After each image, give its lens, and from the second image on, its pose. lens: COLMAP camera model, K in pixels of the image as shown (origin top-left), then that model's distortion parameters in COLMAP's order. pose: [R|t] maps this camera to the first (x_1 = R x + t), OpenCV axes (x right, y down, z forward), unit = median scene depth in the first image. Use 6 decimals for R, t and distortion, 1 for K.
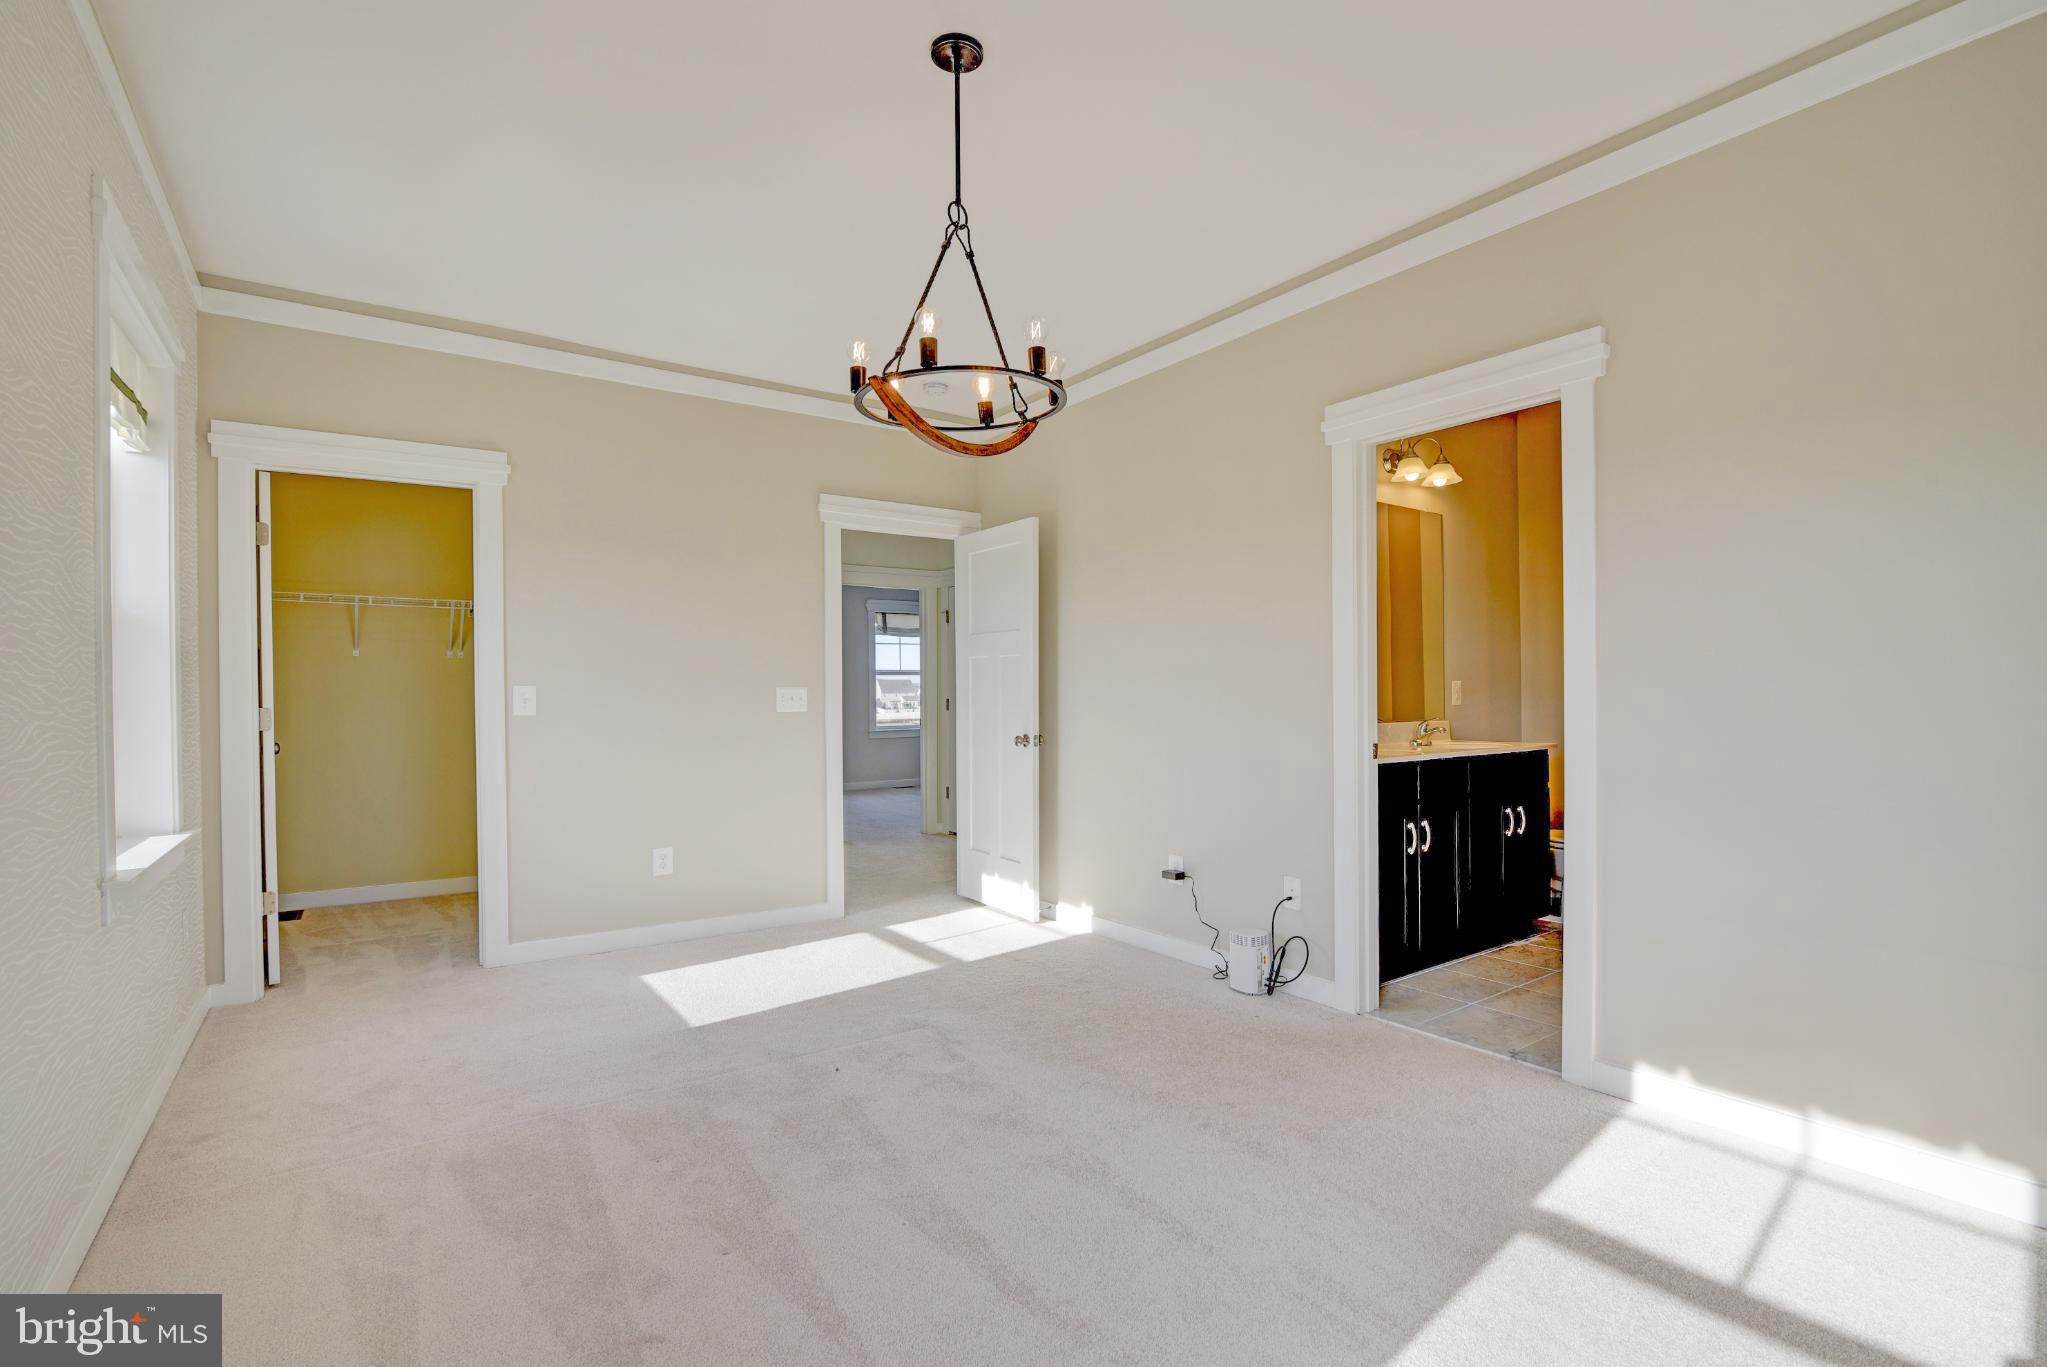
lens RADIAL K [[932.6, 0, 1023.0], [0, 932.6, 693.1], [0, 0, 1]] dist [-0.020487, 0.001470]
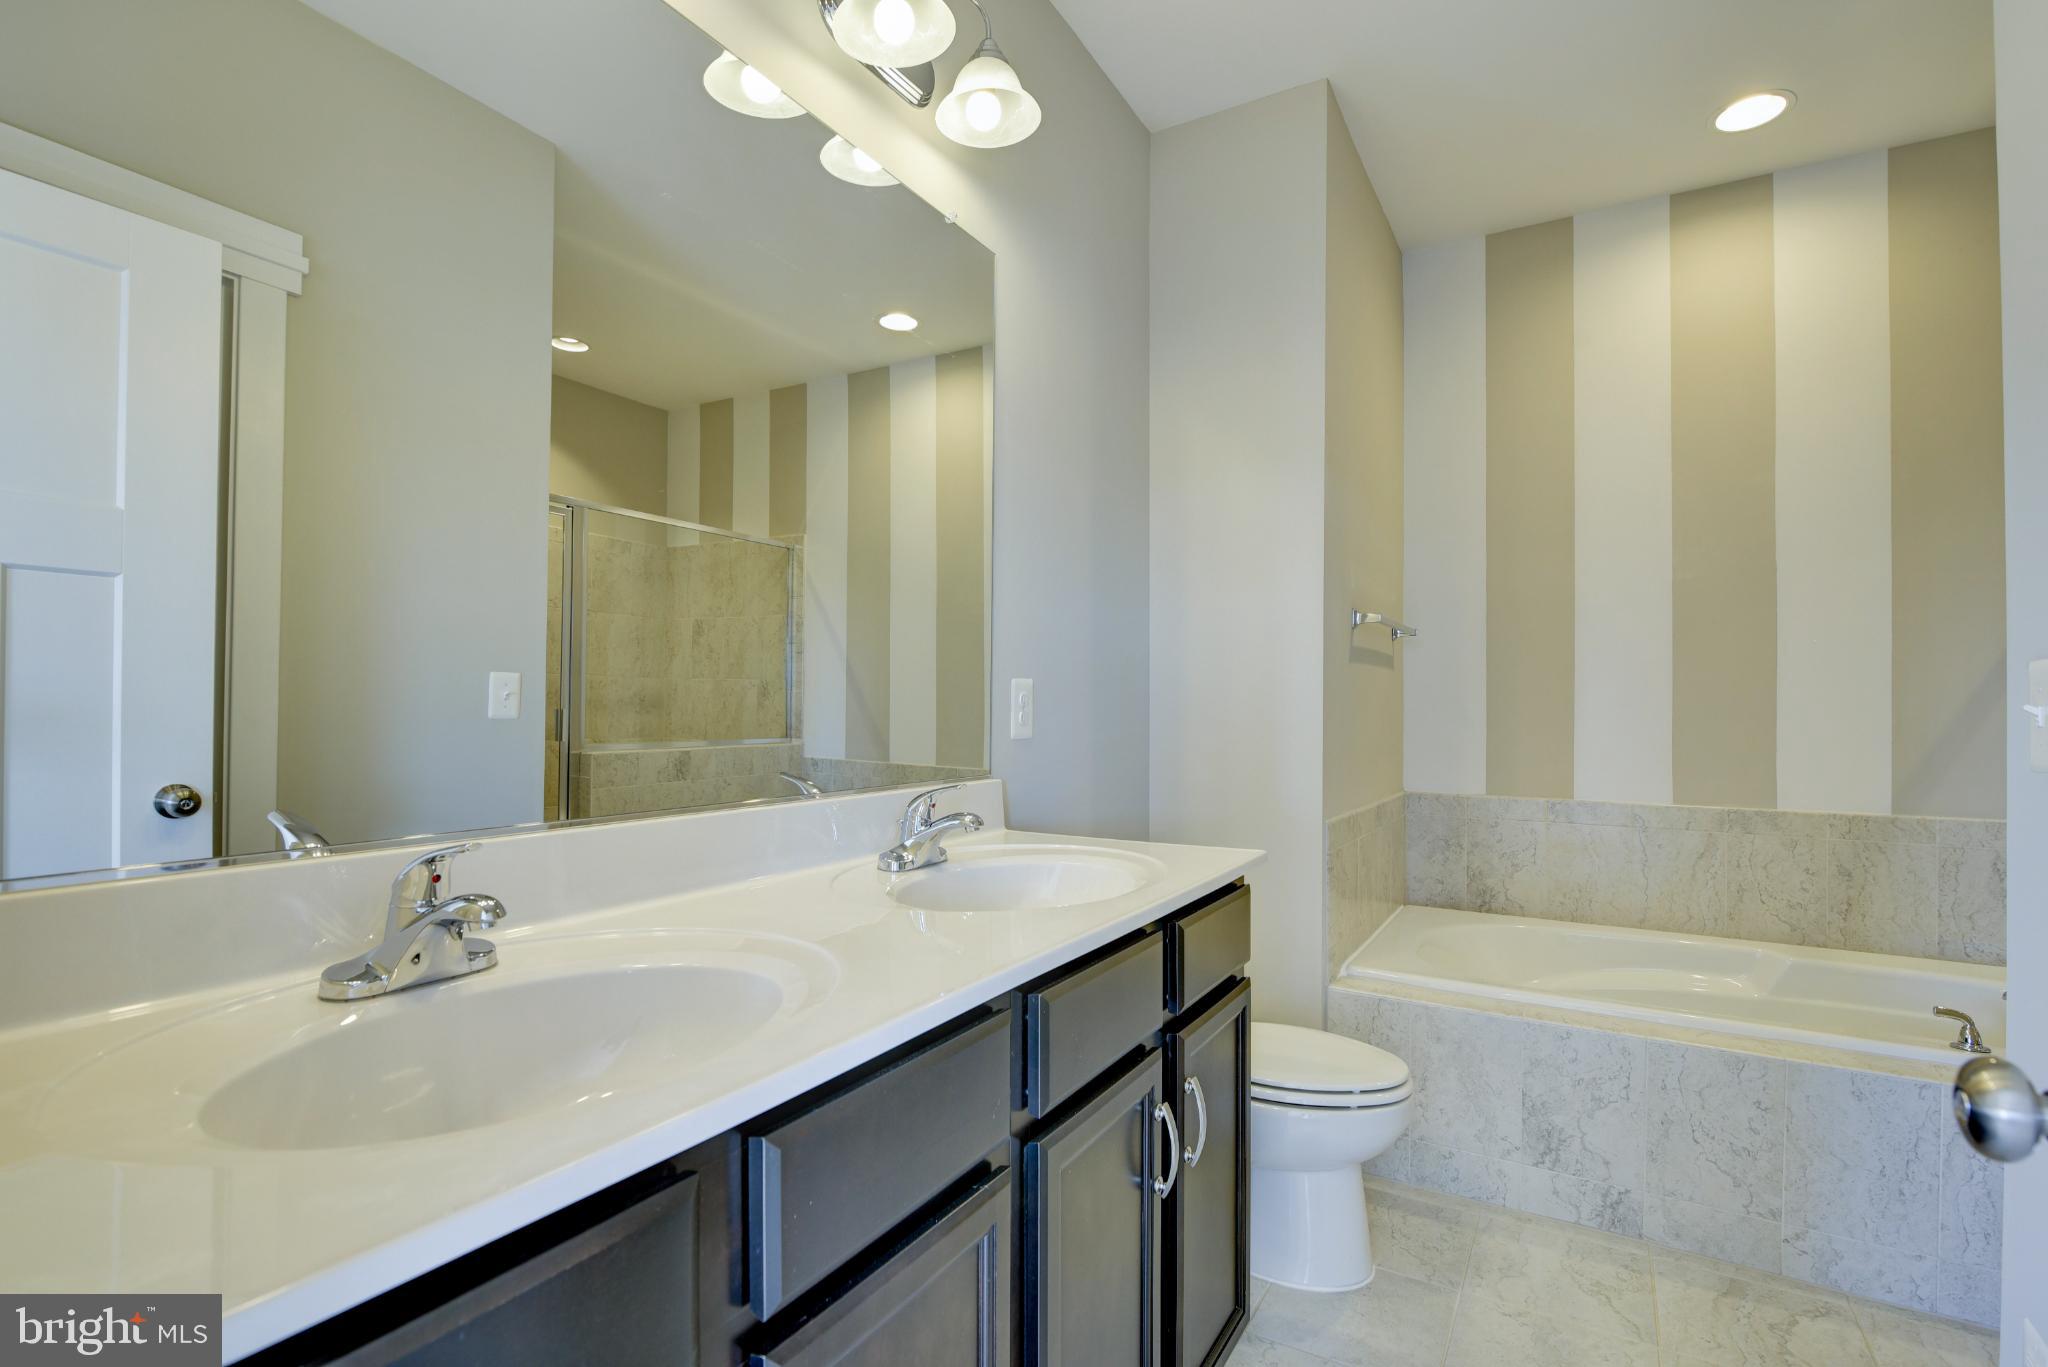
lens RADIAL K [[933.1, 0, 1023.5], [0, 933.1, 693.1], [0, 0, 1]] dist [-0.020487, 0.001470]
pose [[0.910904, 0.019972, 0.412135, 0.306980], [-0.010700, 0.999635, -0.024794, 0.003737], [-0.412480, 0.018175, 0.910785, 0.643536]]
